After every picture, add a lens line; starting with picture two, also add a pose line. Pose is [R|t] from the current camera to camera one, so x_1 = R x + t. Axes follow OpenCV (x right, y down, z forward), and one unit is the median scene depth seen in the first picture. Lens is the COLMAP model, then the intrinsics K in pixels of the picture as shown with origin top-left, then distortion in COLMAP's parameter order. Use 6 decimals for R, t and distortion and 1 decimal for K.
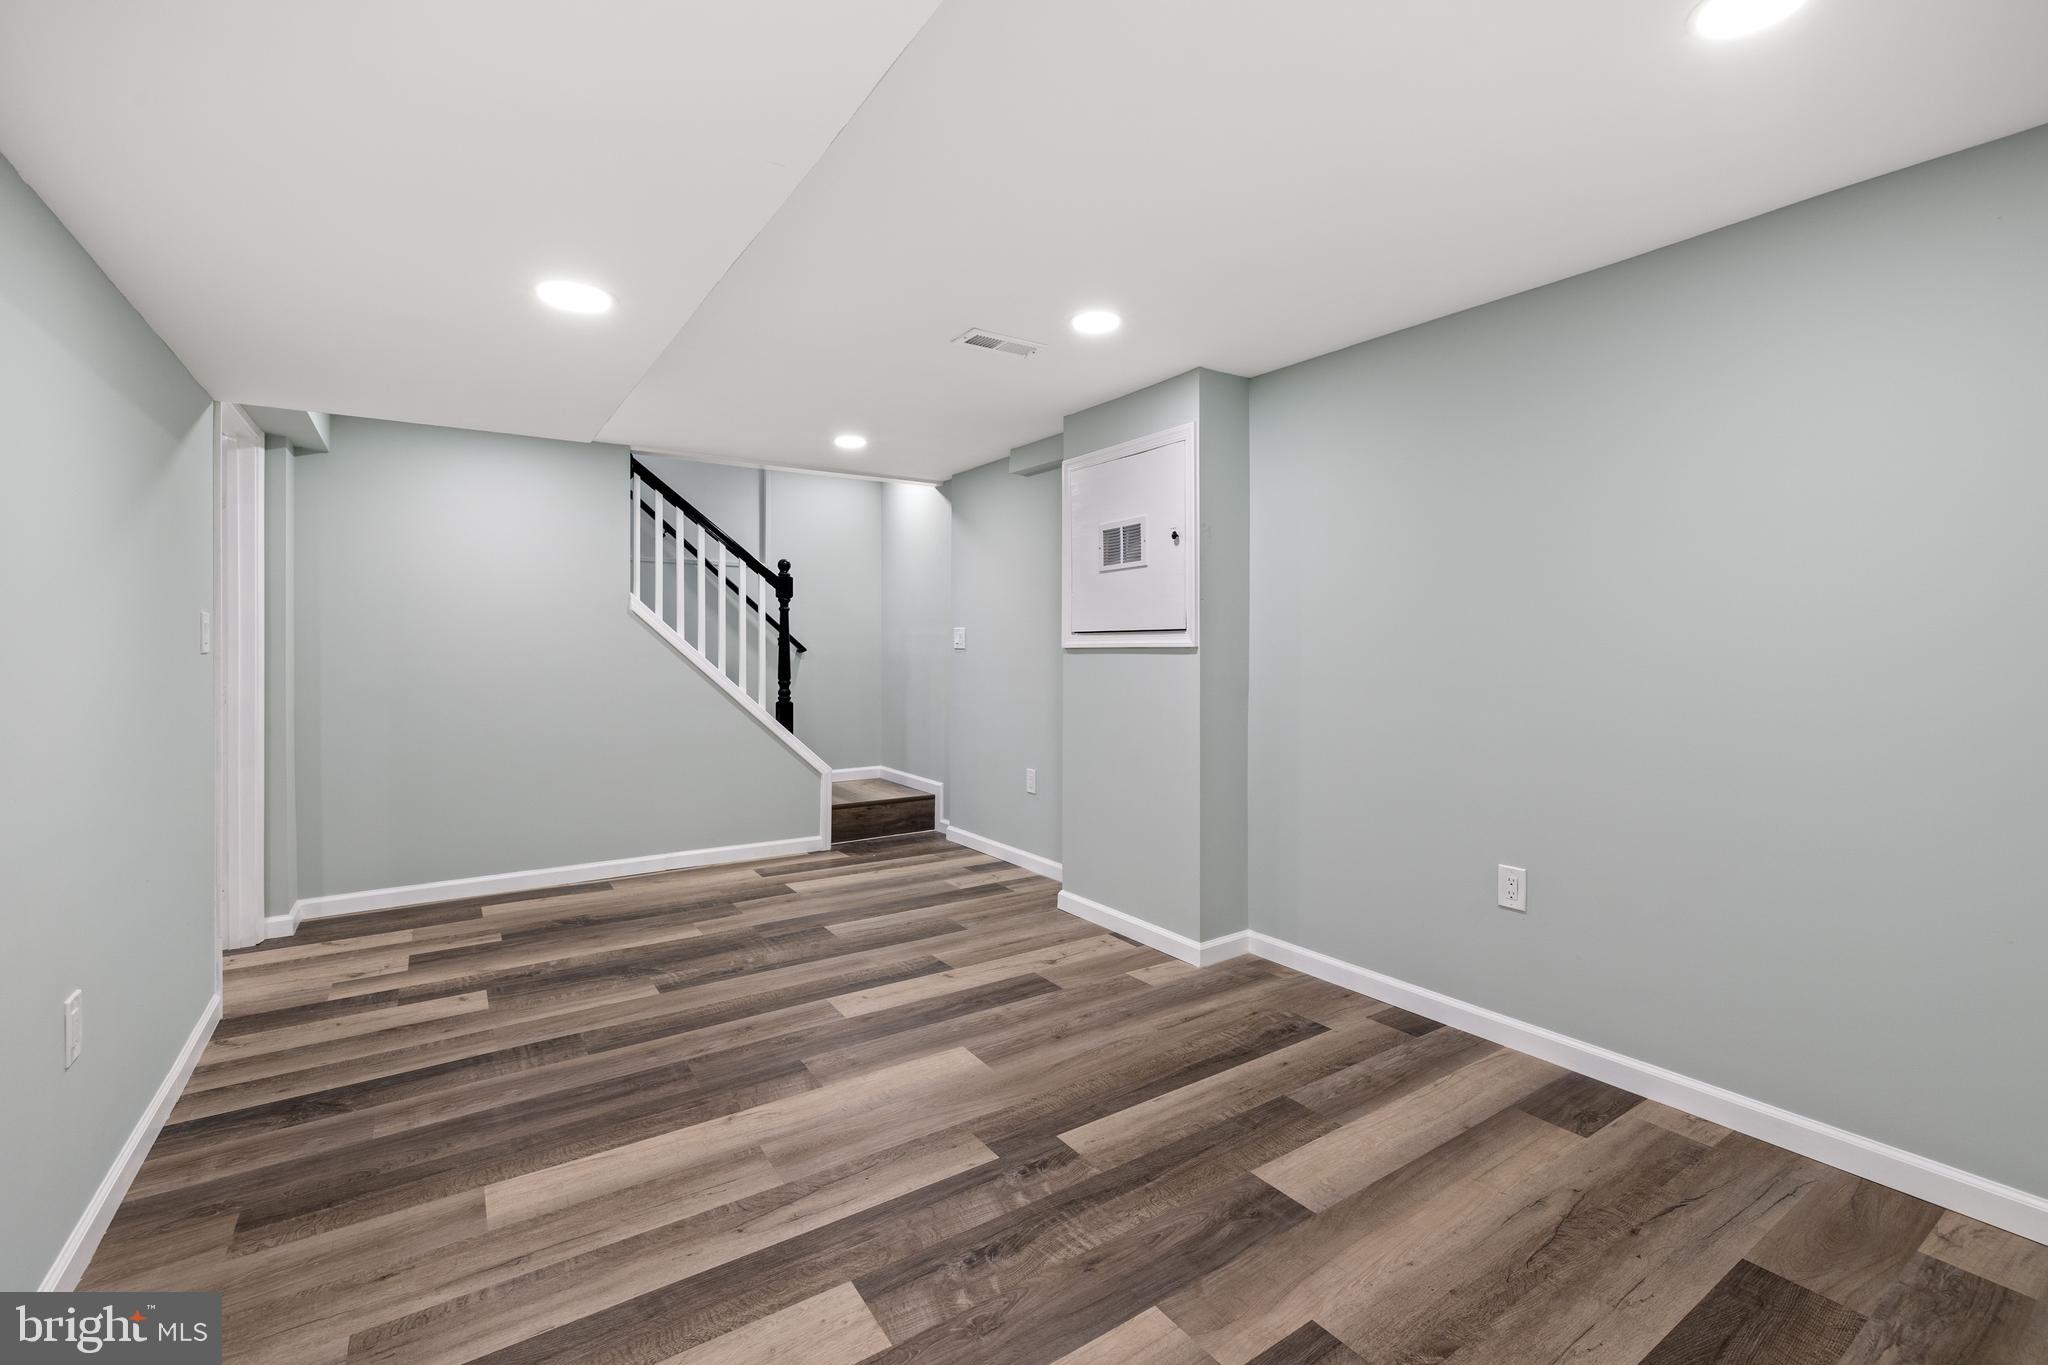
lens RADIAL K [[871.7, 0, 1021.5], [0, 871.7, 667.9], [0, 0, 1]] dist [-0.000076, -0.000112]
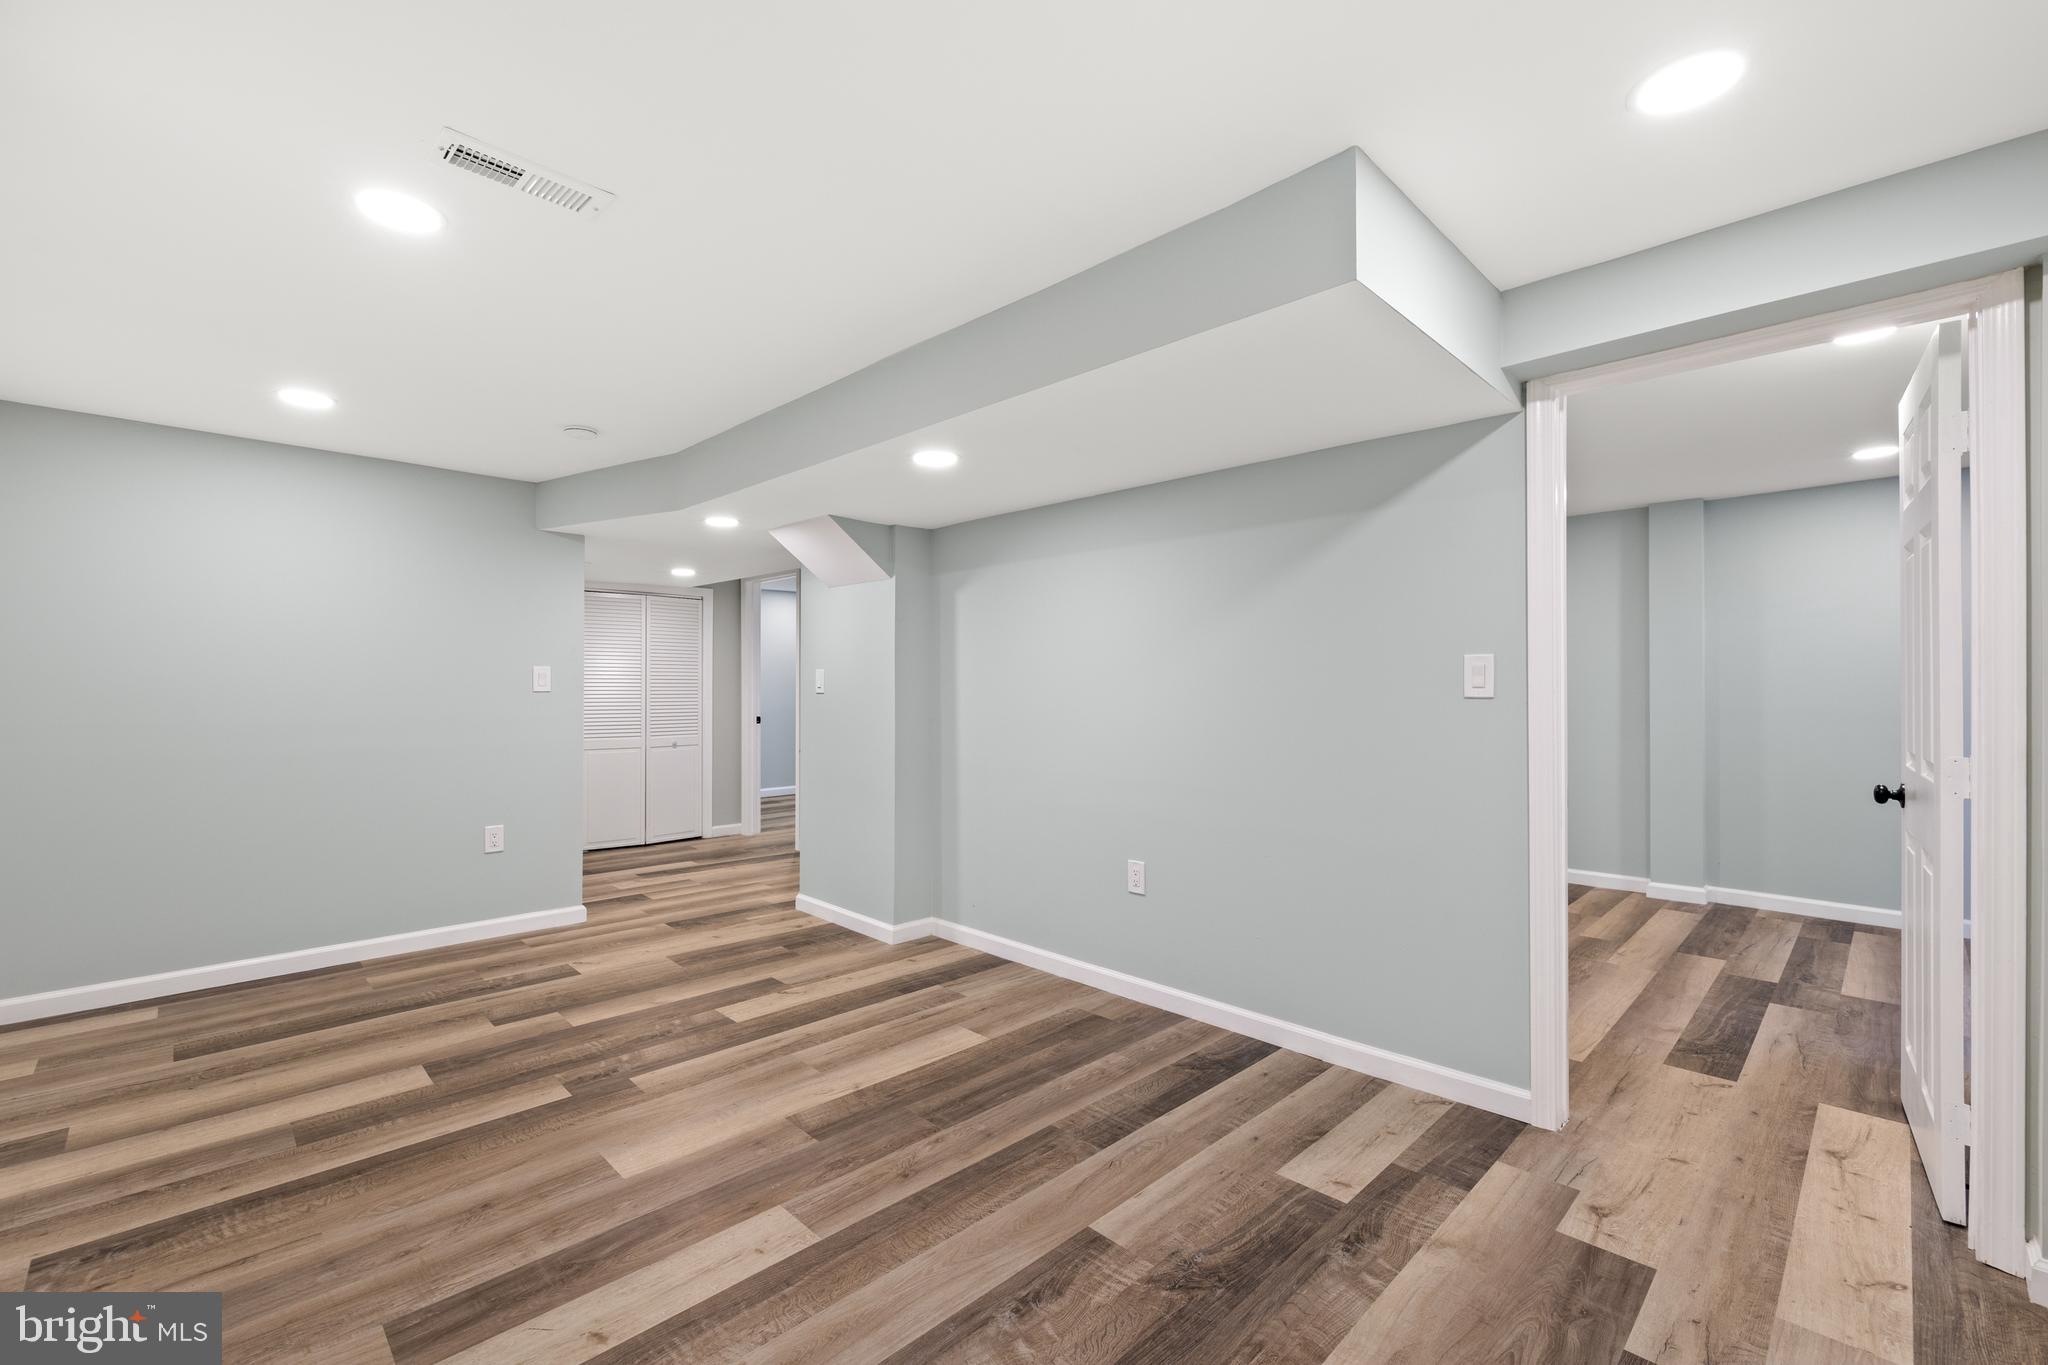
lens RADIAL K [[868.7, 0, 1016.1], [0, 868.7, 689.1], [0, 0, 1]] dist [0.001307, -0.000298]
pose [[-0.982630, 0.000096, -0.185576, -0.294625], [-0.004883, 0.999640, 0.026376, -0.053173], [0.185511, 0.026824, -0.982276, 1.969918]]
